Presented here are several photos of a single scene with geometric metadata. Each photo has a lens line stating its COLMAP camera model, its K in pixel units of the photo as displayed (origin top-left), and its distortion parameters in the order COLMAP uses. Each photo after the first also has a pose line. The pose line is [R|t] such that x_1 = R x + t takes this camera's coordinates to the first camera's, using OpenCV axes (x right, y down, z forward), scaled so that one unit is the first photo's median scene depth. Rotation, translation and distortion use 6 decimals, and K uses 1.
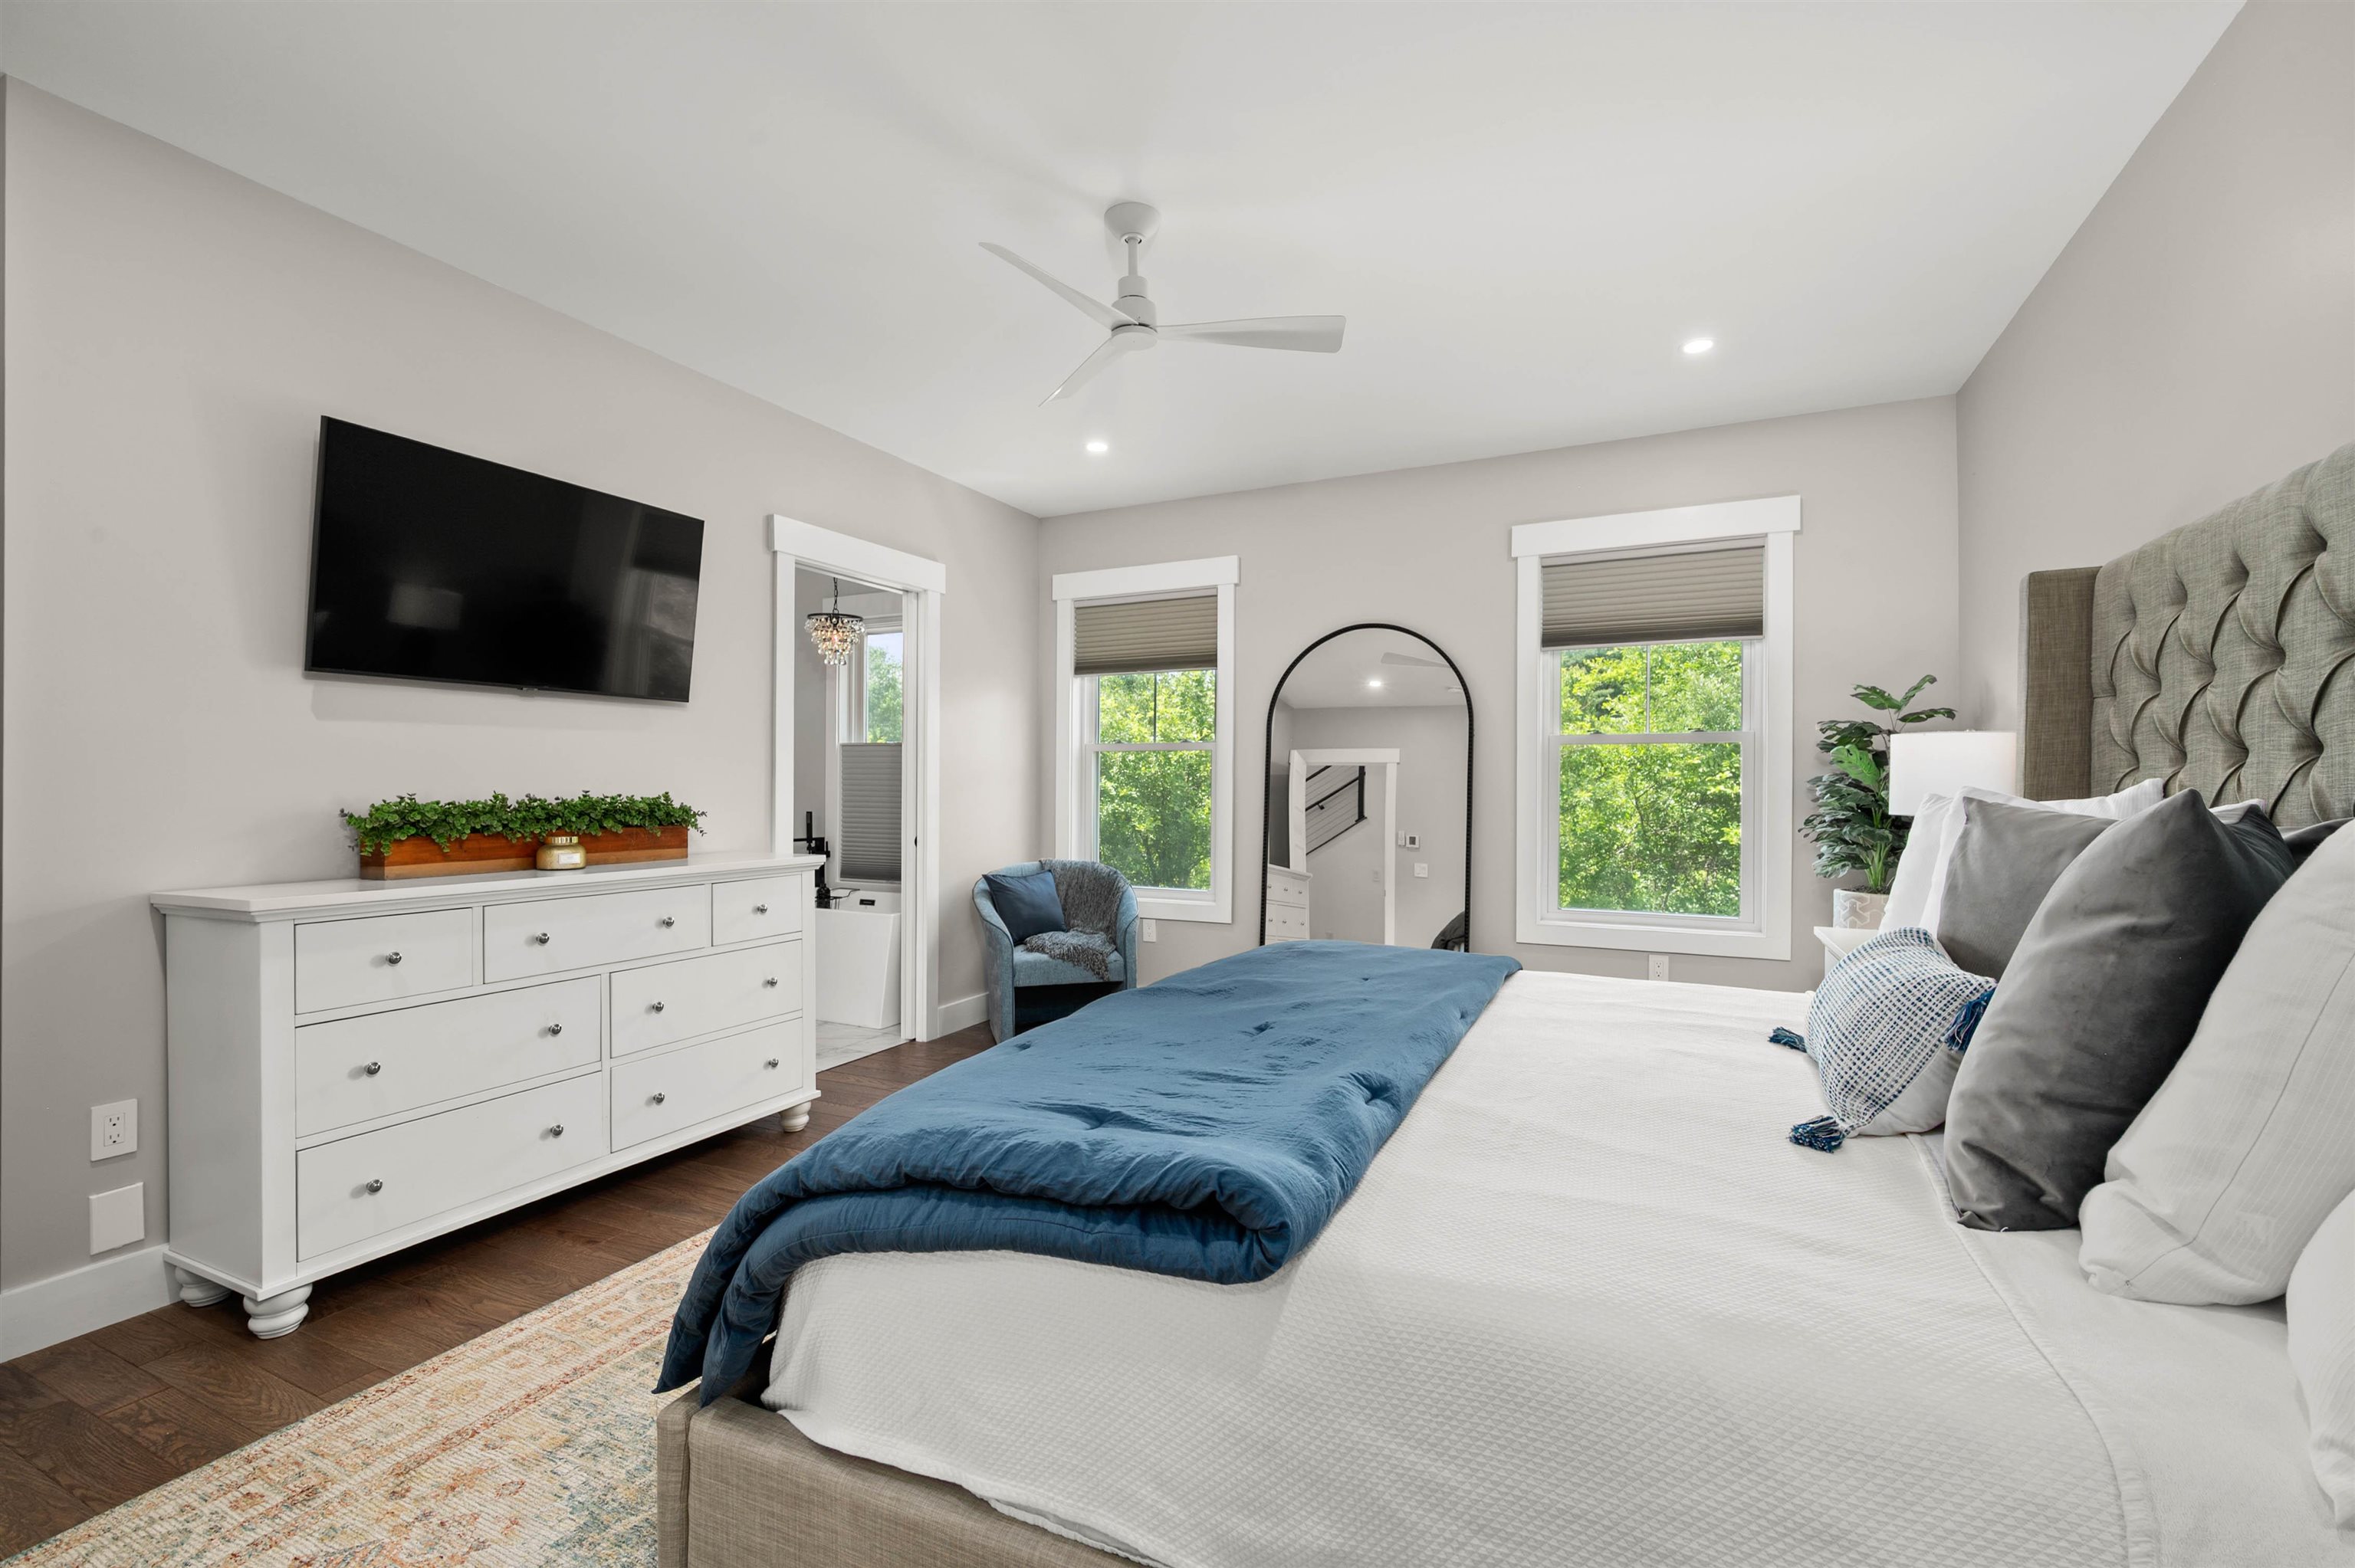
lens RADIAL K [[1006.3, 0, 1174.8], [0, 1006.3, 772.6], [0, 0, 1]] dist [-0.000592, 0.000020]
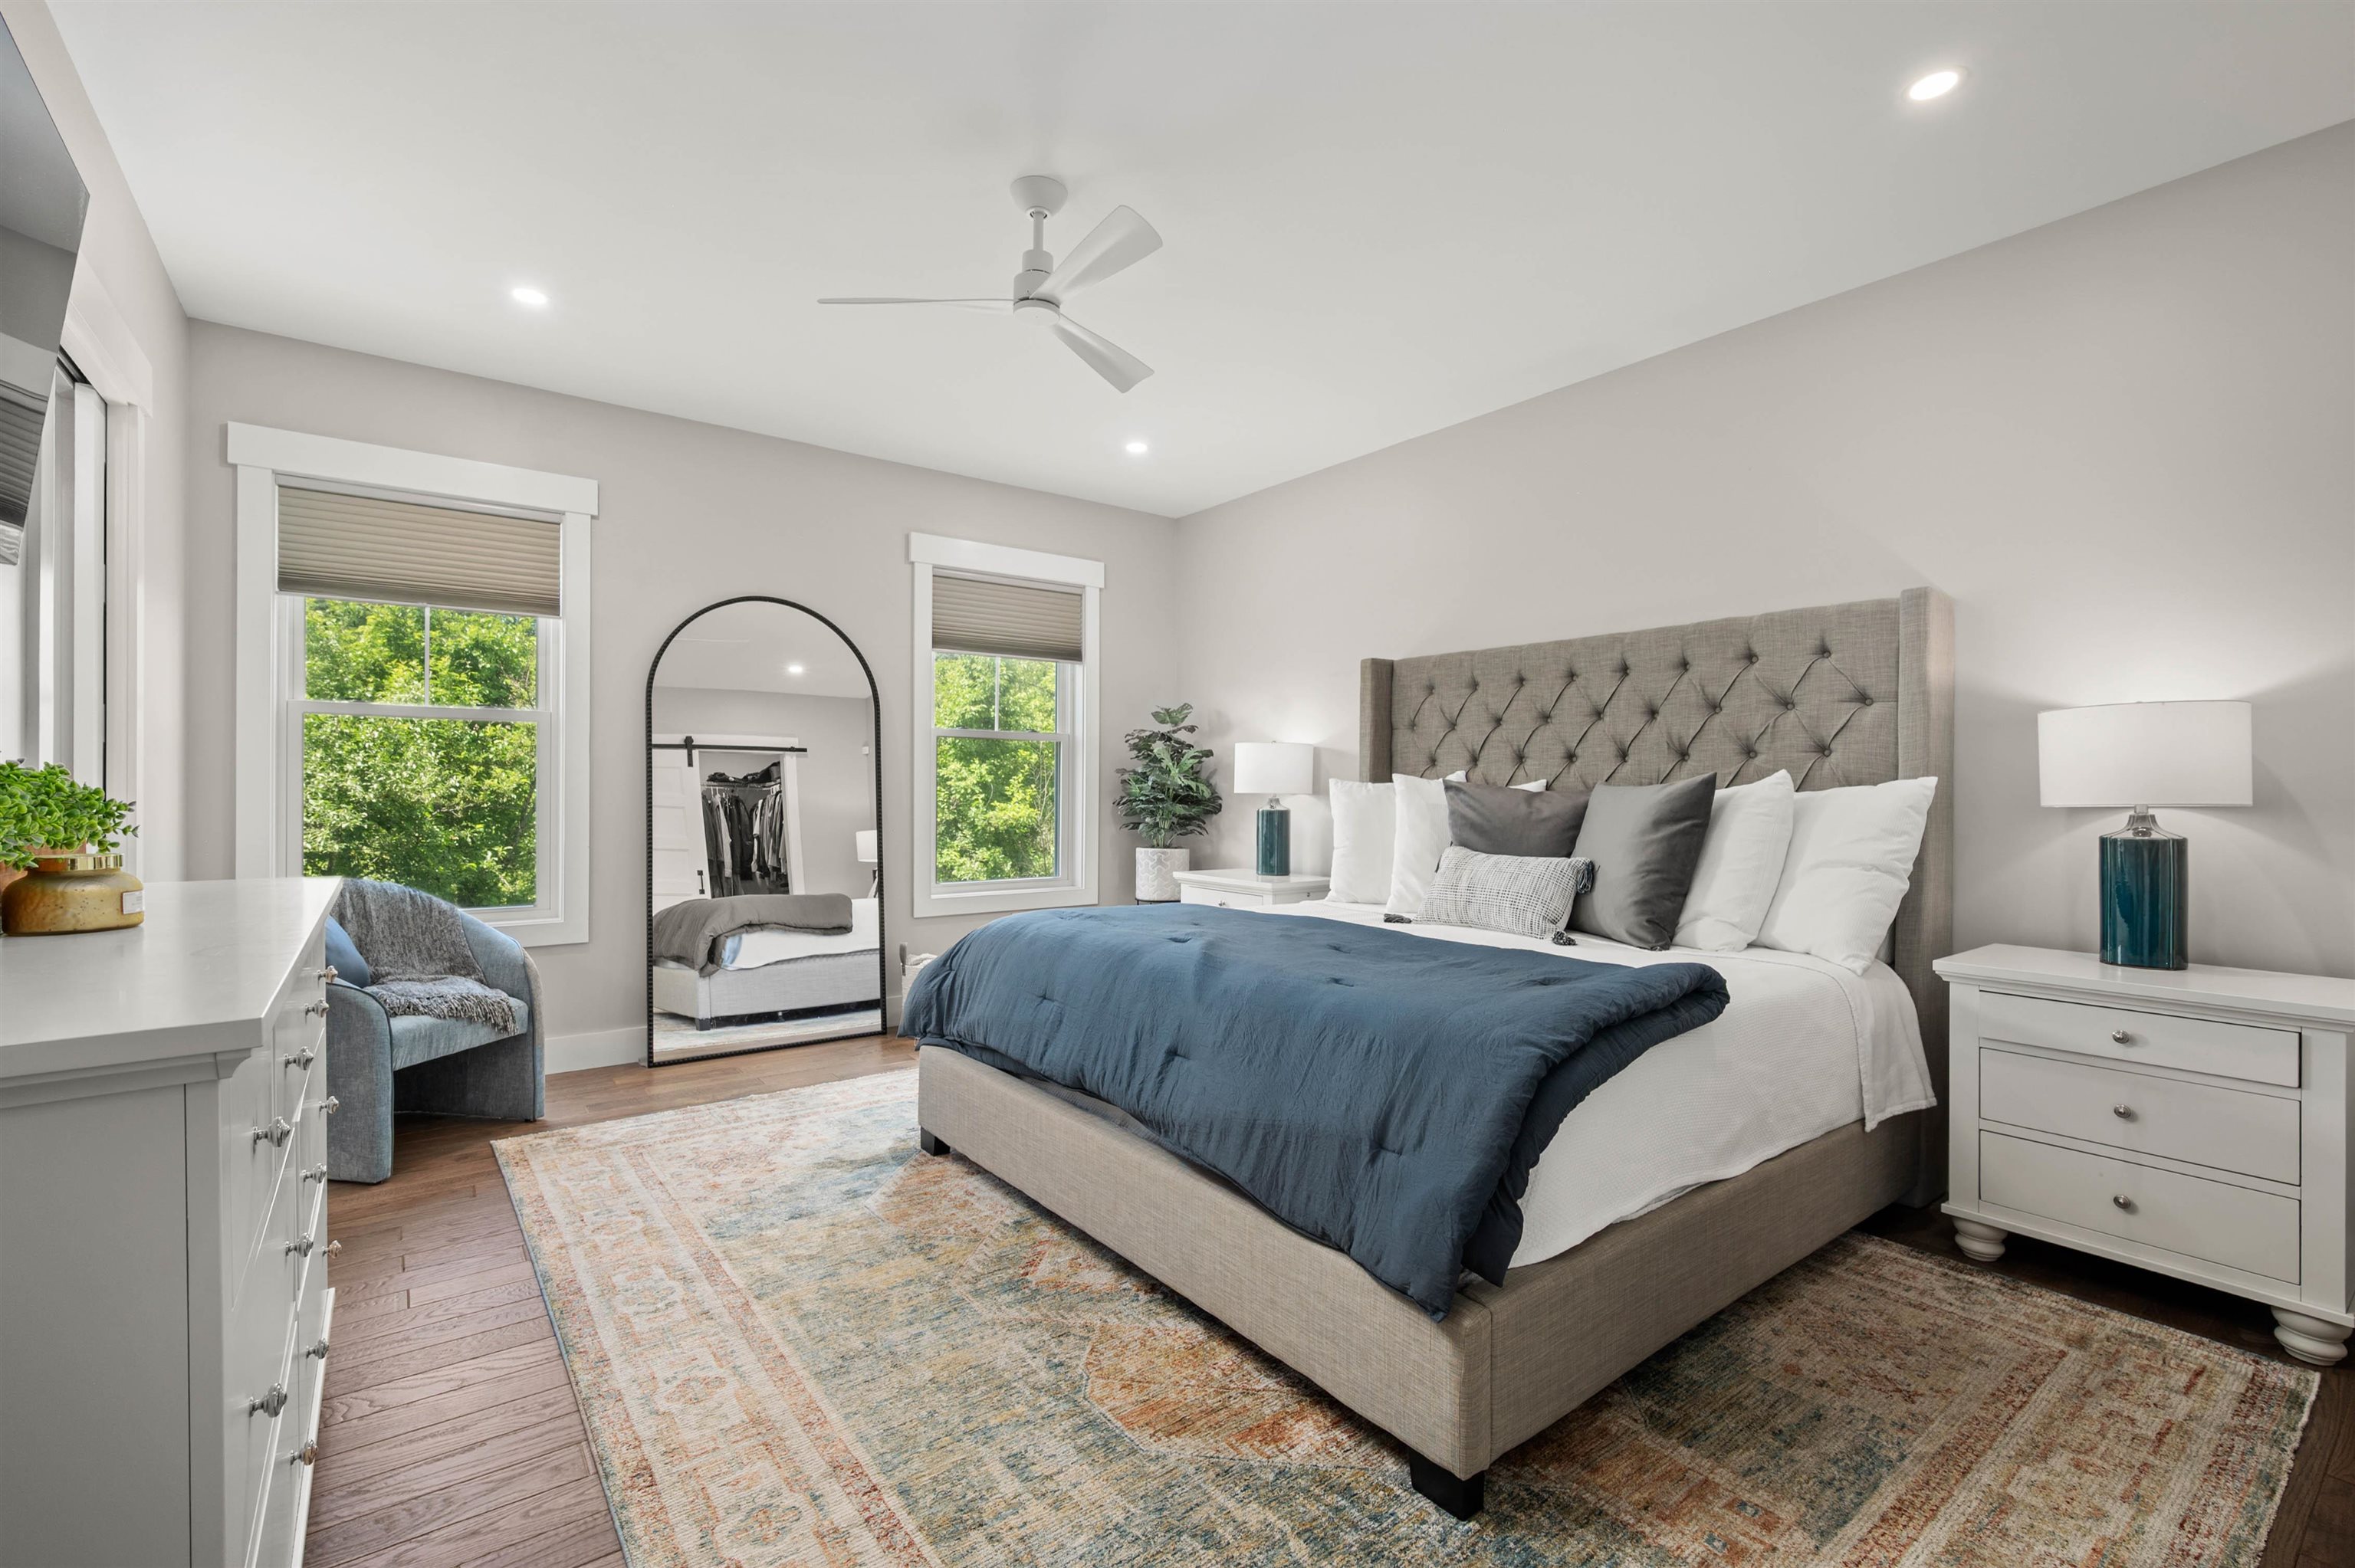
lens RADIAL K [[1006.3, 0, 1165.7], [0, 1006.3, 790.1], [0, 0, 1]] dist [-0.000592, 0.000020]
pose [[0.459359, -0.009332, 0.888202, -0.503308], [-0.024069, 0.999447, 0.022949, 0.000953], [-0.887925, -0.031919, 0.458880, 0.254183]]
